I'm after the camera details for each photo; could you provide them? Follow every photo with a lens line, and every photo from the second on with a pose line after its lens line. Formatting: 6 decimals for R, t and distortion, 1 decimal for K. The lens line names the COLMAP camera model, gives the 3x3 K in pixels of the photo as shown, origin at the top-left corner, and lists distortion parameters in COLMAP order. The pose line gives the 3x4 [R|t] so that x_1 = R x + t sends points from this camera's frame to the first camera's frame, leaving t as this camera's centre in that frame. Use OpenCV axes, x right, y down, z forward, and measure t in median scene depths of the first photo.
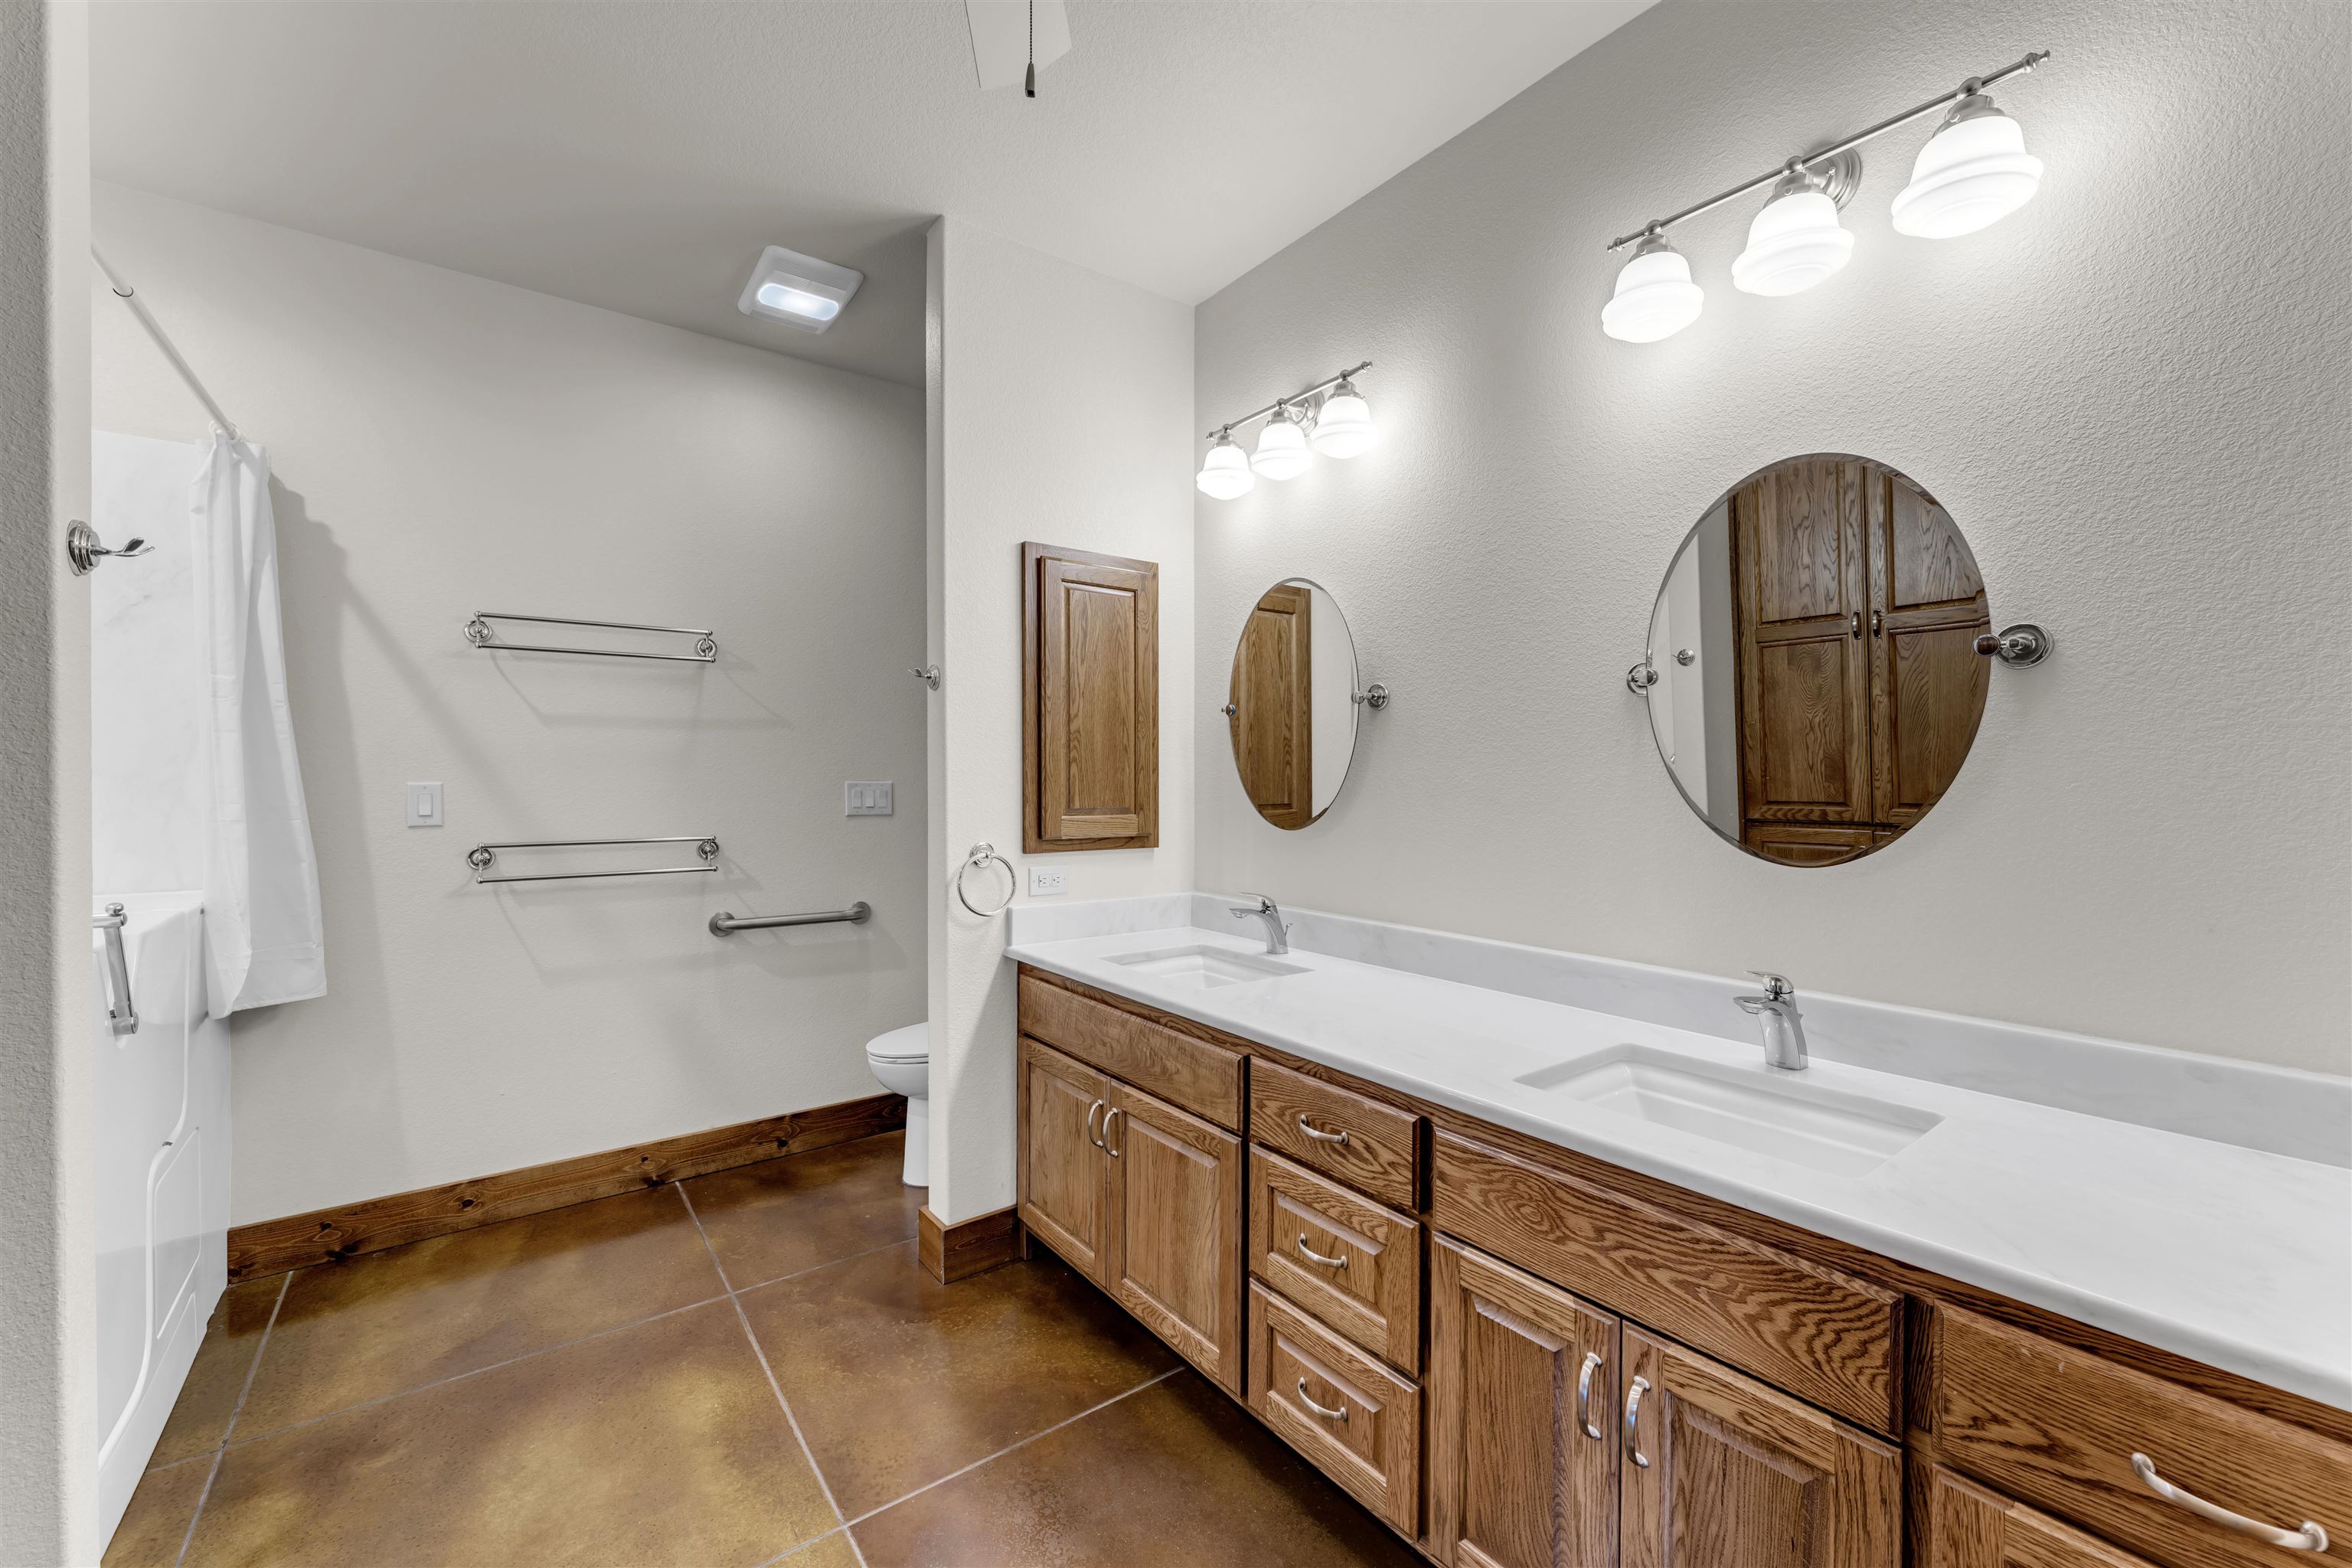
lens RADIAL K [[959.2, 0, 1164.3], [0, 959.2, 782.7], [0, 0, 1]] dist [-0.001716, -0.000415]
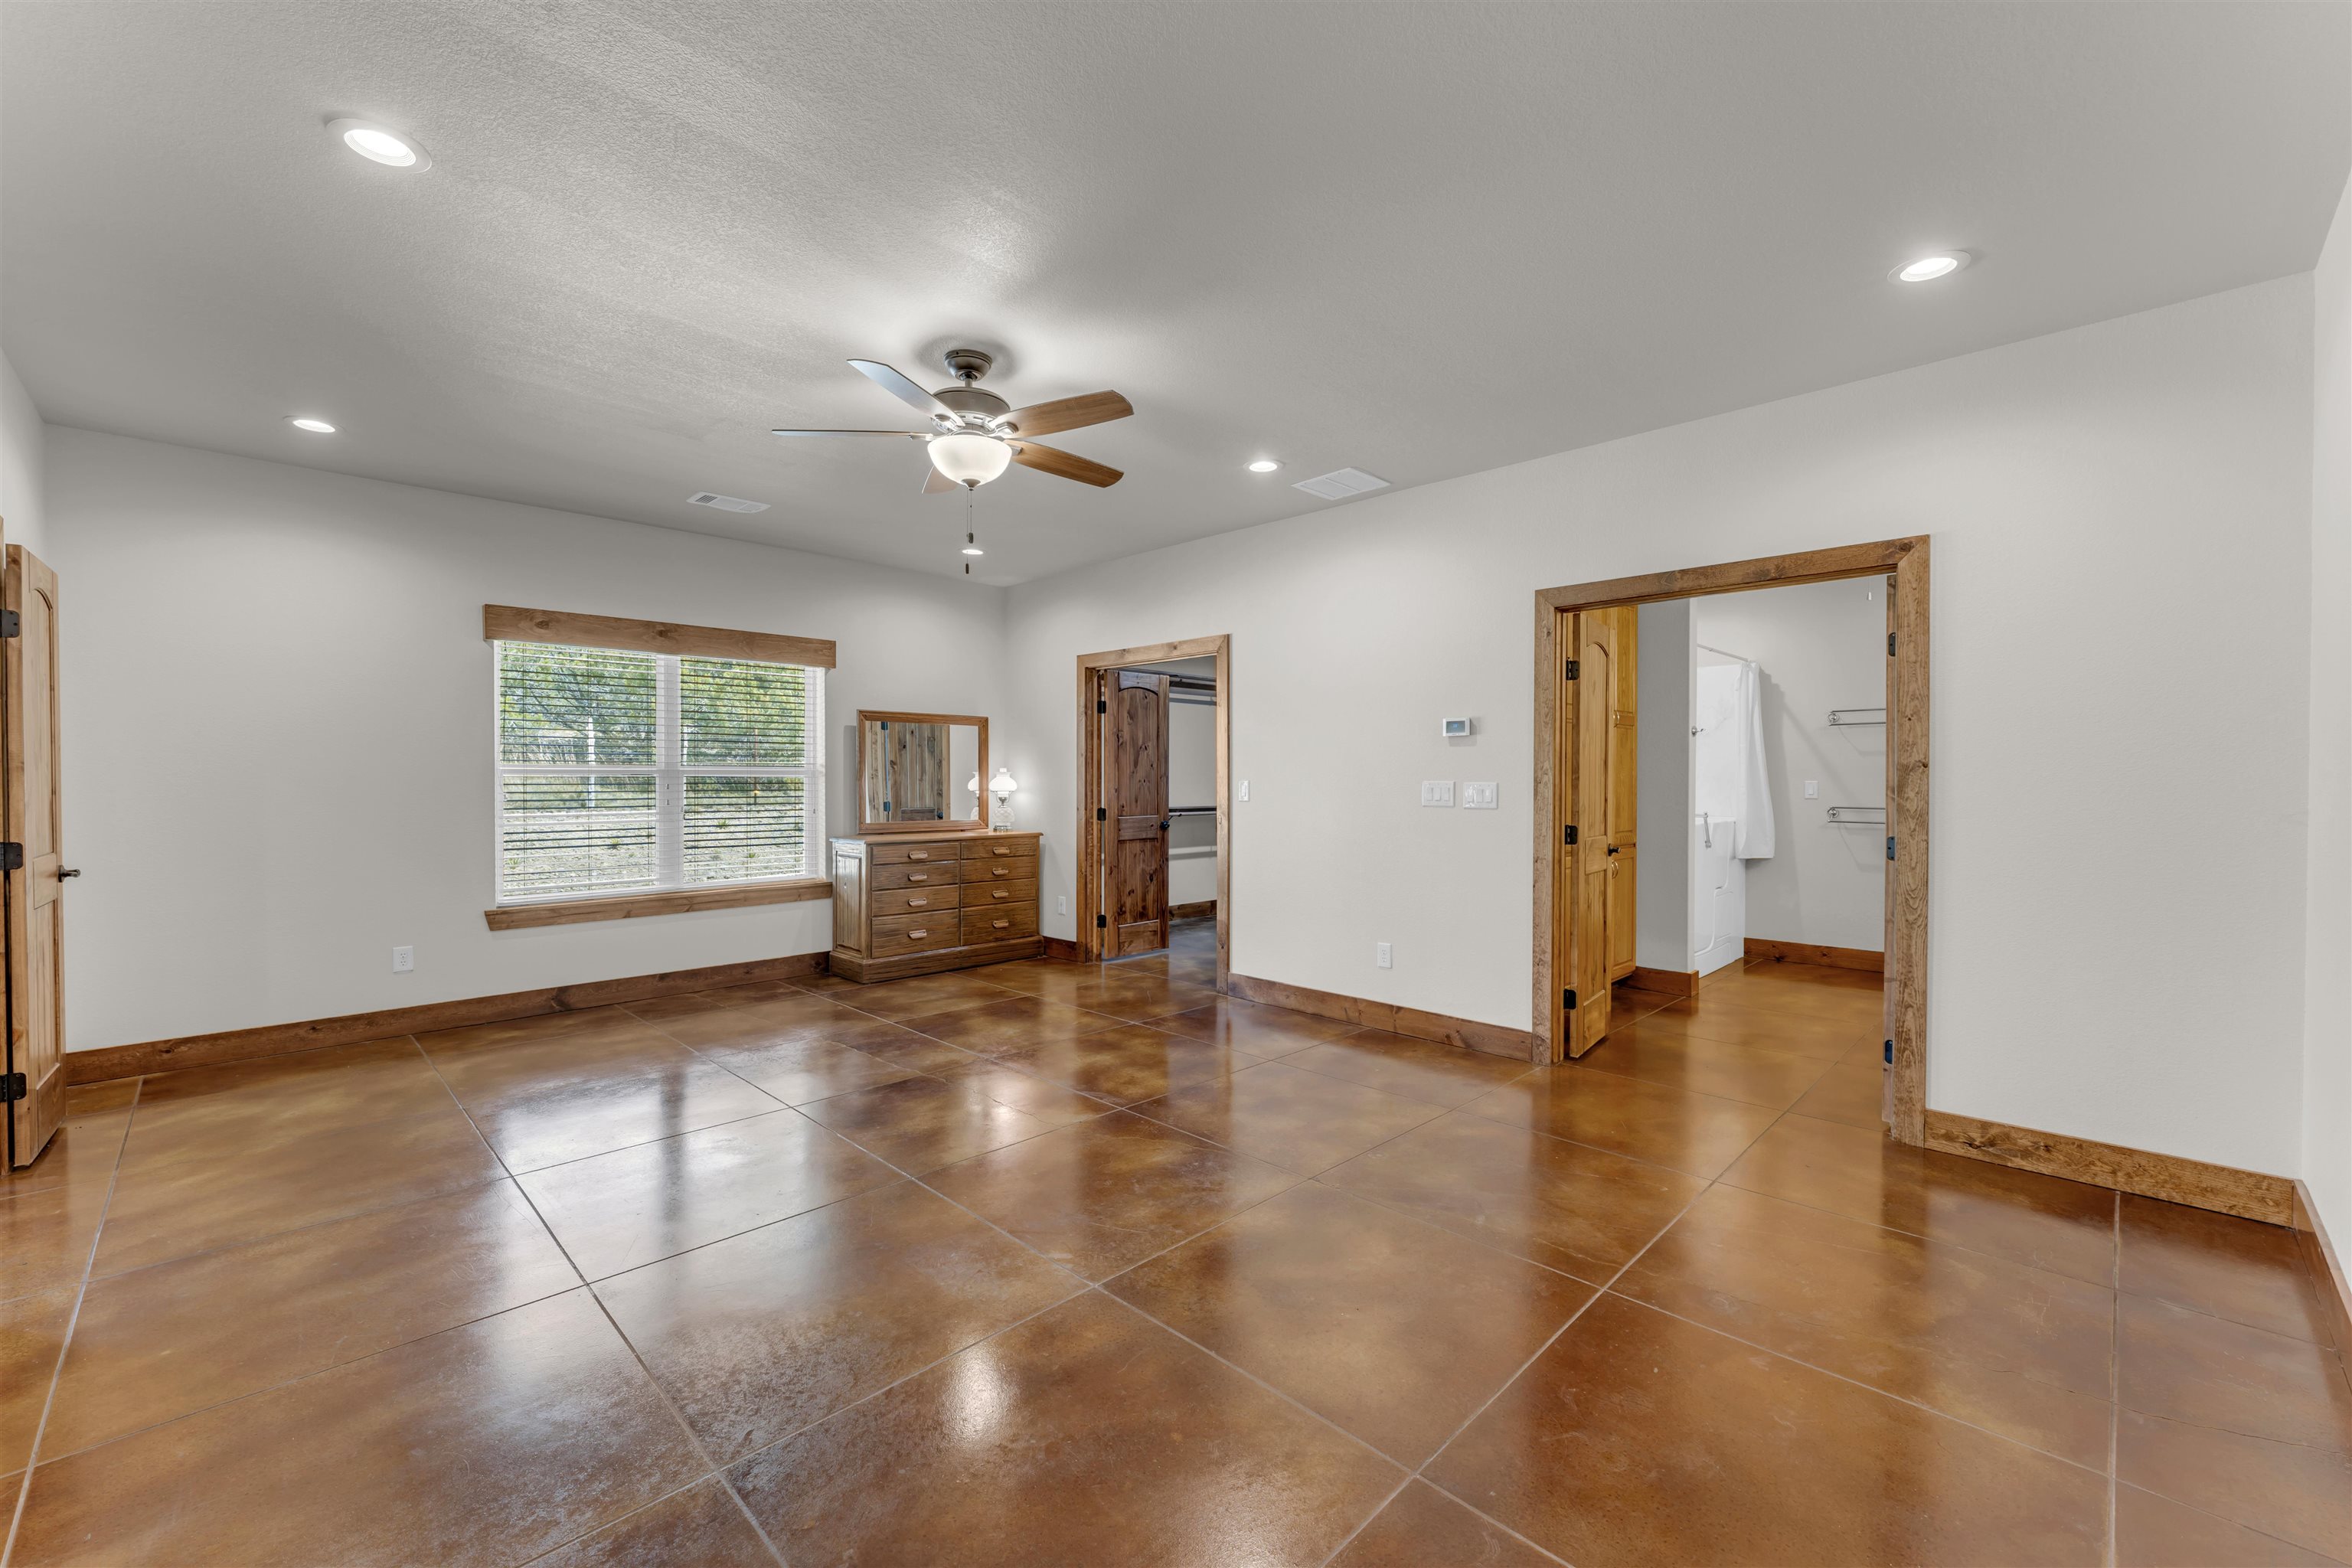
lens RADIAL K [[959.2, 0, 1178.1], [0, 959.2, 779.6], [0, 0, 1]] dist [-0.001716, -0.000415]
pose [[0.169327, 0.012775, -0.985477, 1.470726], [-0.005398, 0.999913, 0.012035, -0.026307], [0.985545, 0.003282, 0.169382, -1.094918]]
